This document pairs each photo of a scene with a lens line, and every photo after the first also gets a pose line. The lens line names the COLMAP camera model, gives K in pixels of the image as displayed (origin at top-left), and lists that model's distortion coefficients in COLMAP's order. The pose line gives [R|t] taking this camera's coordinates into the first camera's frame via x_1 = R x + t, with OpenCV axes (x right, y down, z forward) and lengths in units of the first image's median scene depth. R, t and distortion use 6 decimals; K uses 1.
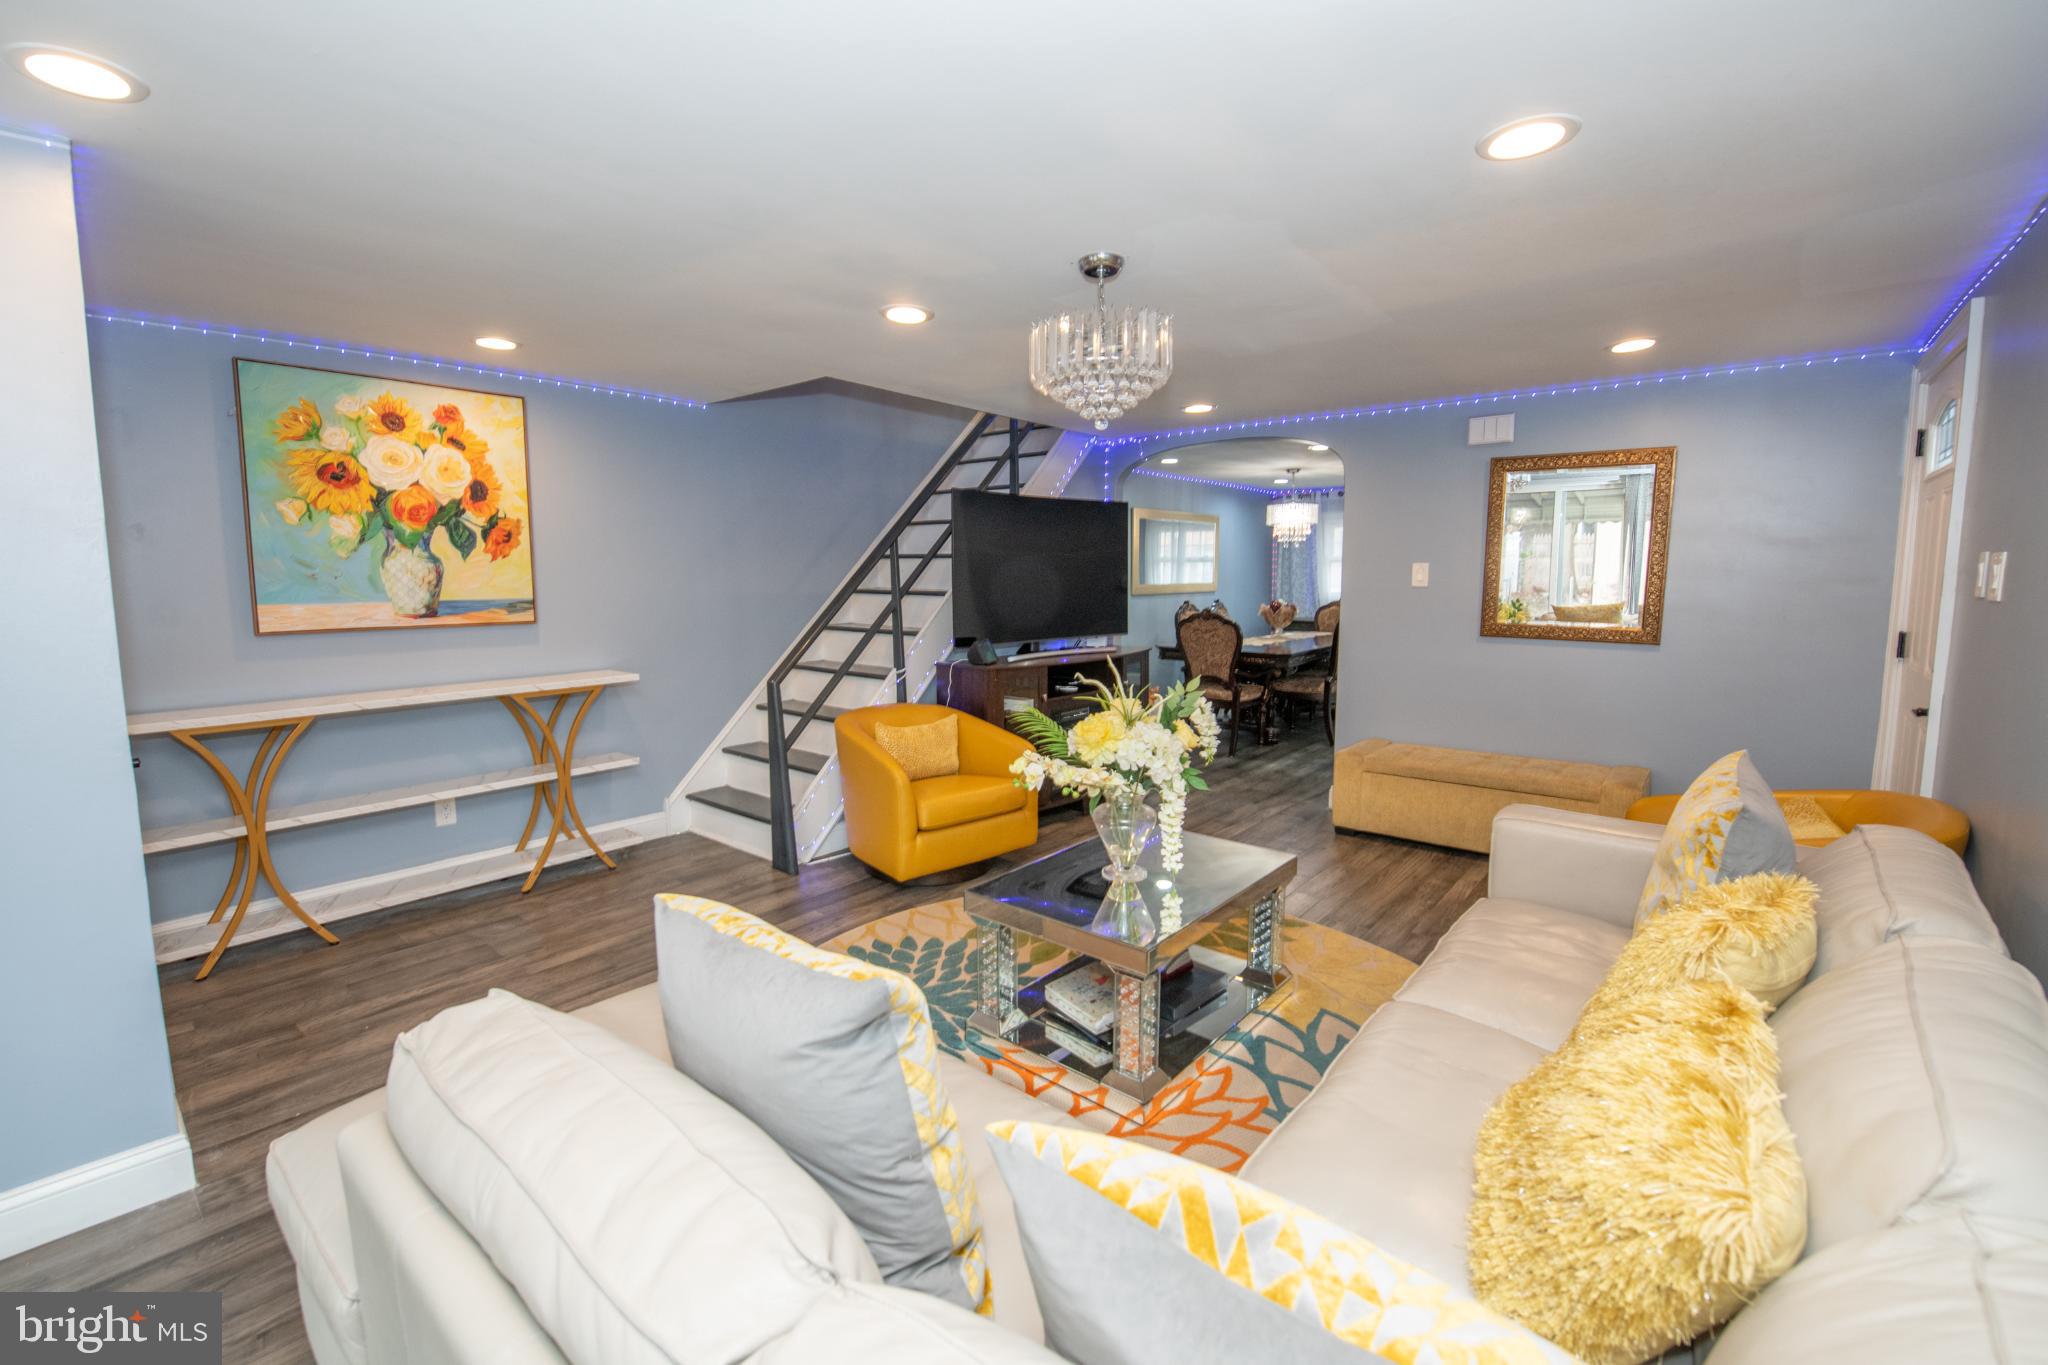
lens RADIAL K [[870.7, 0, 986.7], [0, 870.7, 664.2], [0, 0, 1]] dist [-0.013306, -0.000276]
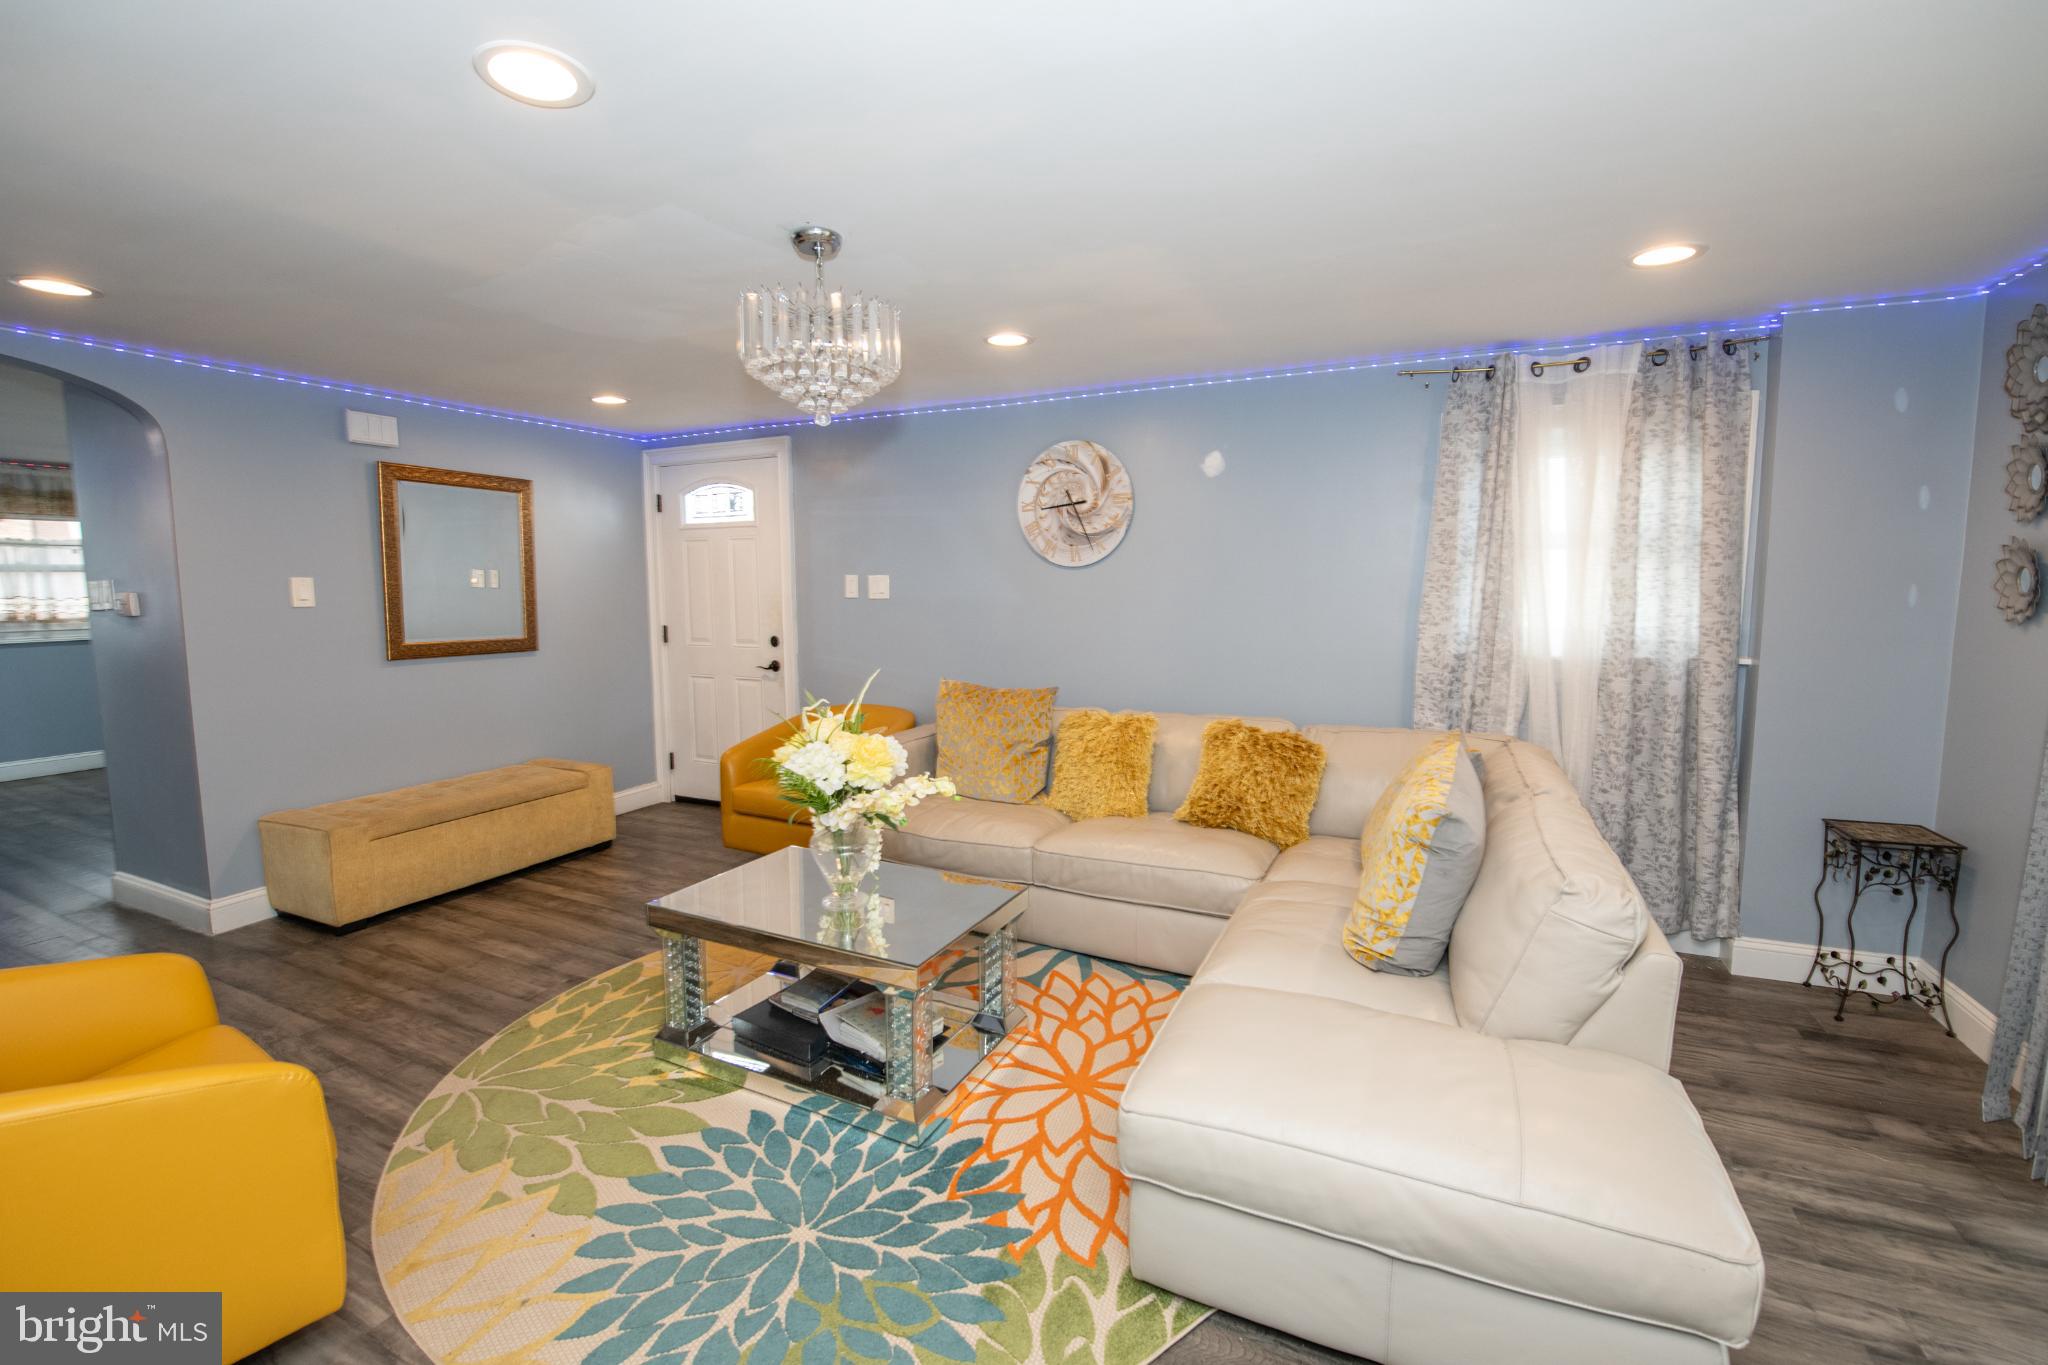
lens RADIAL K [[859.4, 0, 1032.9], [0, 859.4, 671.6], [0, 0, 1]] dist [-0.013569, -0.003041]
pose [[-0.279992, -0.091164, 0.955664, -0.566026], [0.104947, 0.986608, 0.124863, -0.075301], [-0.954249, 0.135255, -0.266675, 0.750191]]
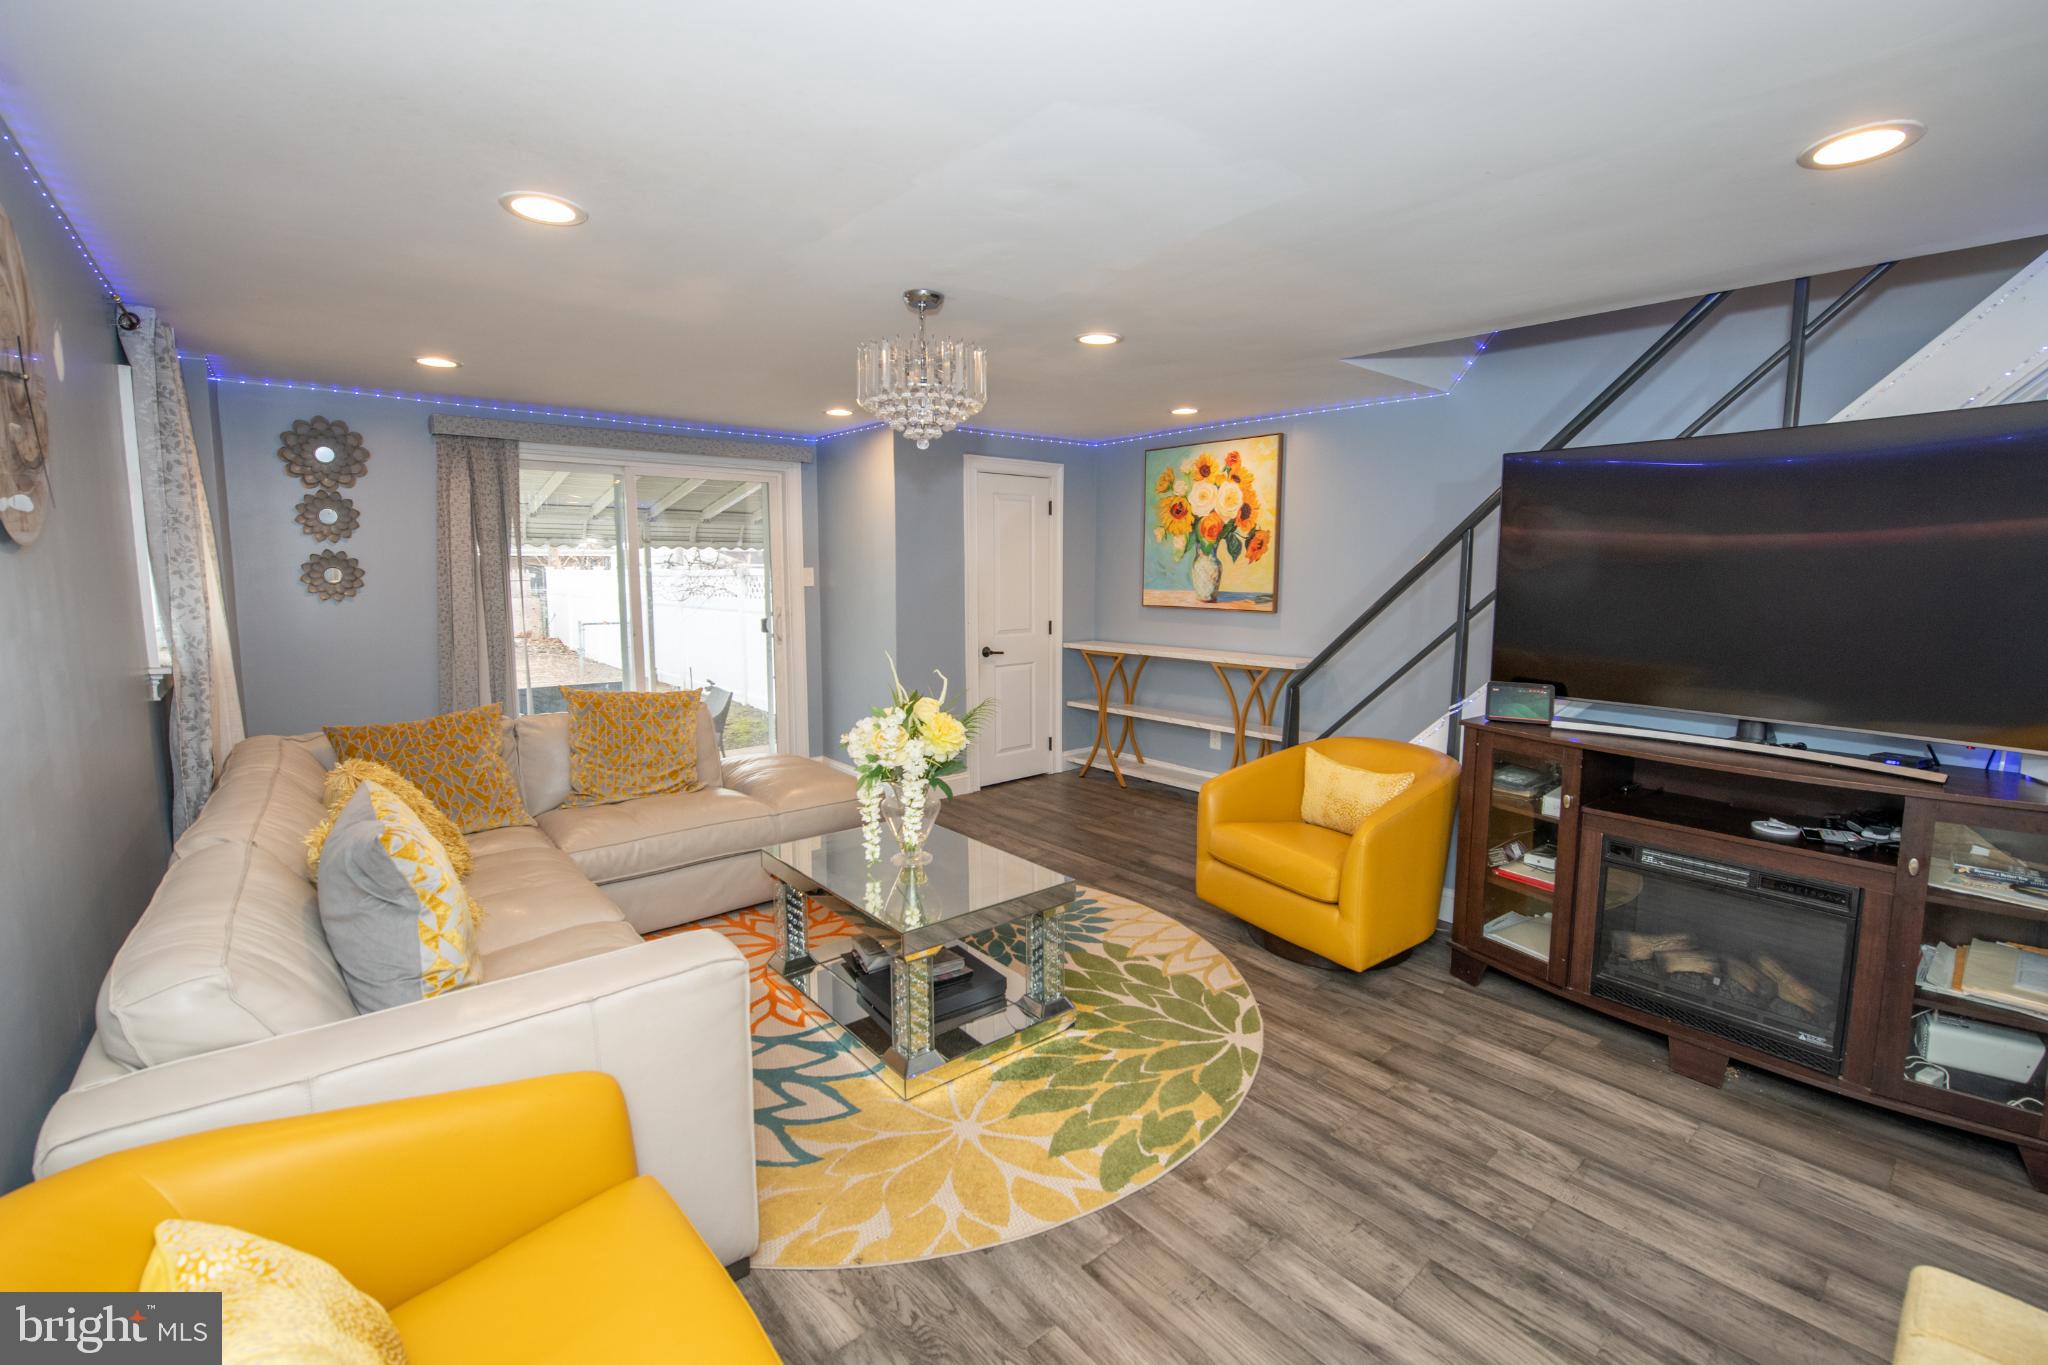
lens RADIAL K [[870.8, 0, 1026.3], [0, 870.8, 657.4], [0, 0, 1]] dist [-0.016812, -0.000400]
pose [[-0.153751, 0.105692, -0.982441, 0.856655], [-0.102573, 0.987184, 0.122255, -0.111533], [0.982771, 0.119569, -0.140939, 0.926511]]
